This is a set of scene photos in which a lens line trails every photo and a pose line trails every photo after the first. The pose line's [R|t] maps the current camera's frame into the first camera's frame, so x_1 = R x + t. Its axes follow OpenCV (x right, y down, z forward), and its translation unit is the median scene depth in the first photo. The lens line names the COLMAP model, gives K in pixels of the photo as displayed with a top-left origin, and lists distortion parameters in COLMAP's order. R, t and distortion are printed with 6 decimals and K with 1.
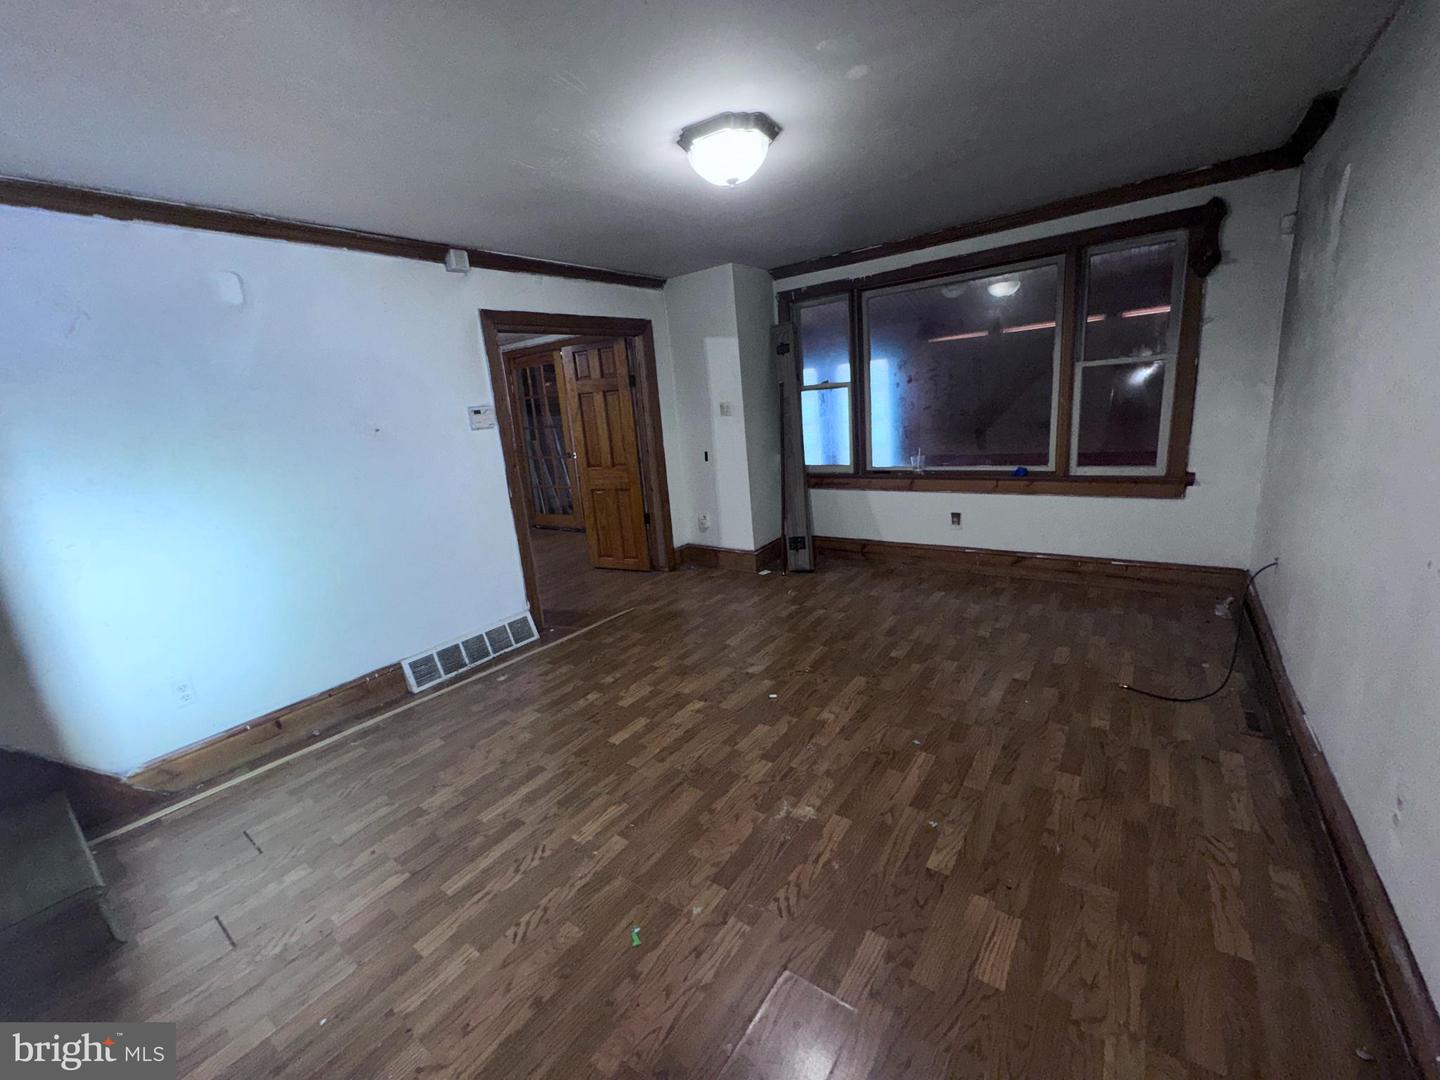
lens RADIAL K [[580.8, 0, 710.4], [0, 580.8, 548.0], [0, 0, 1]] dist [-0.006801, 0.000322]
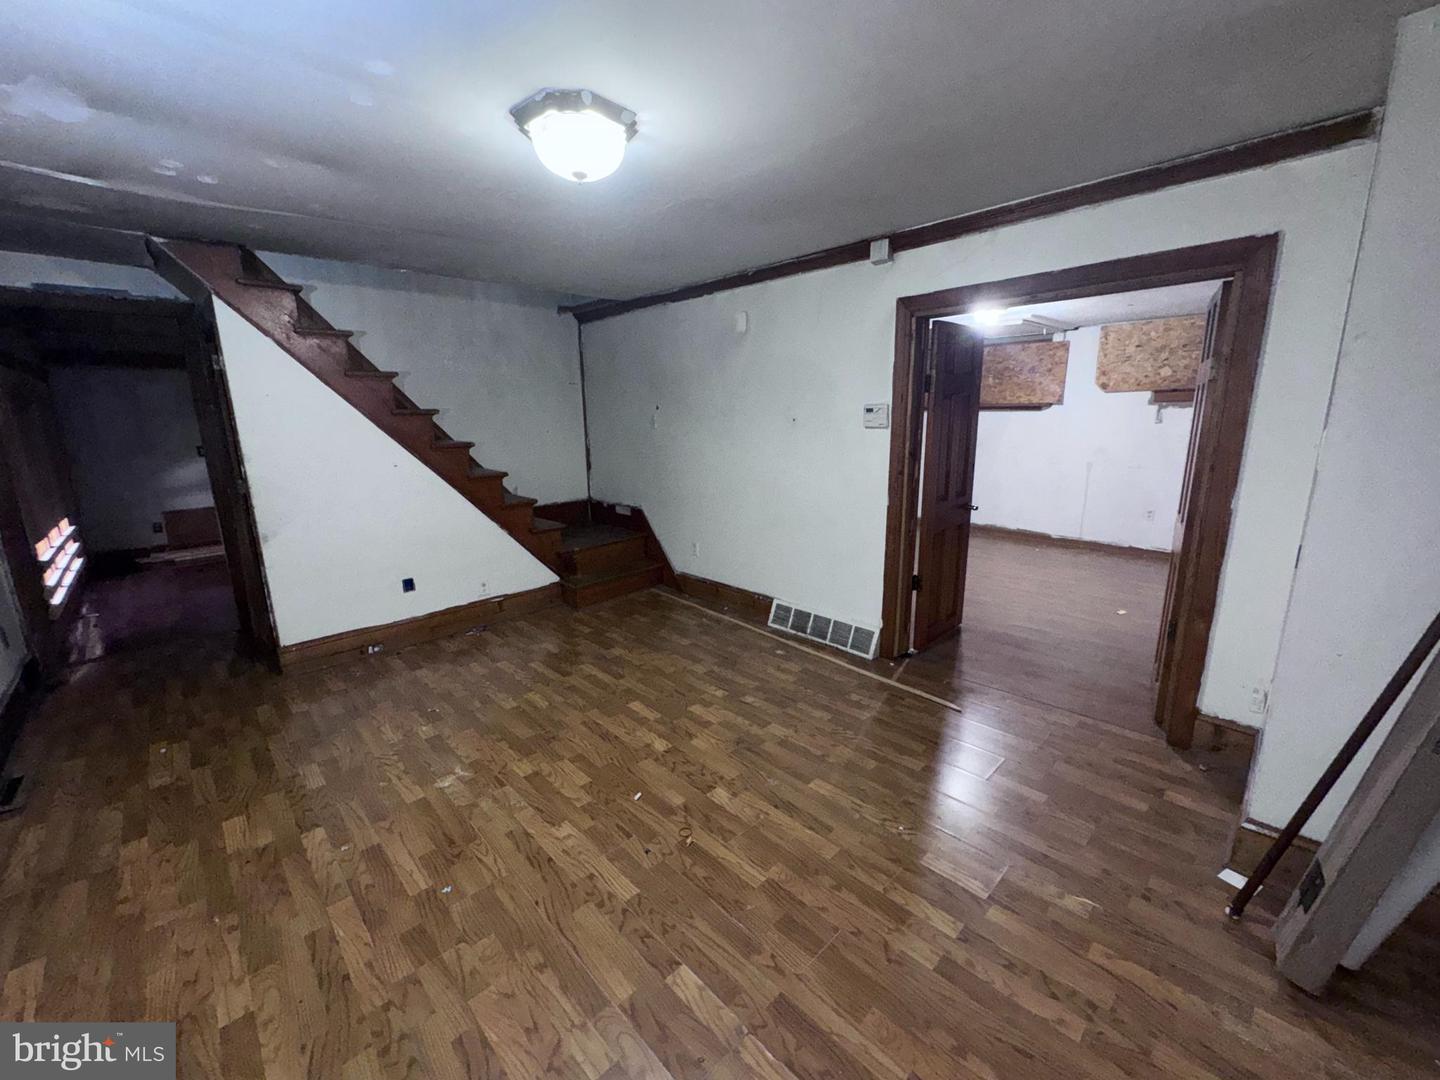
lens RADIAL K [[580.8, 0, 721.5], [0, 580.8, 542.0], [0, 0, 1]] dist [-0.006801, 0.000322]
pose [[-0.166757, 0.300699, -0.939027, 0.722594], [-0.215092, 0.918332, 0.332269, -0.354715], [0.962251, 0.257385, -0.088461, 1.065040]]
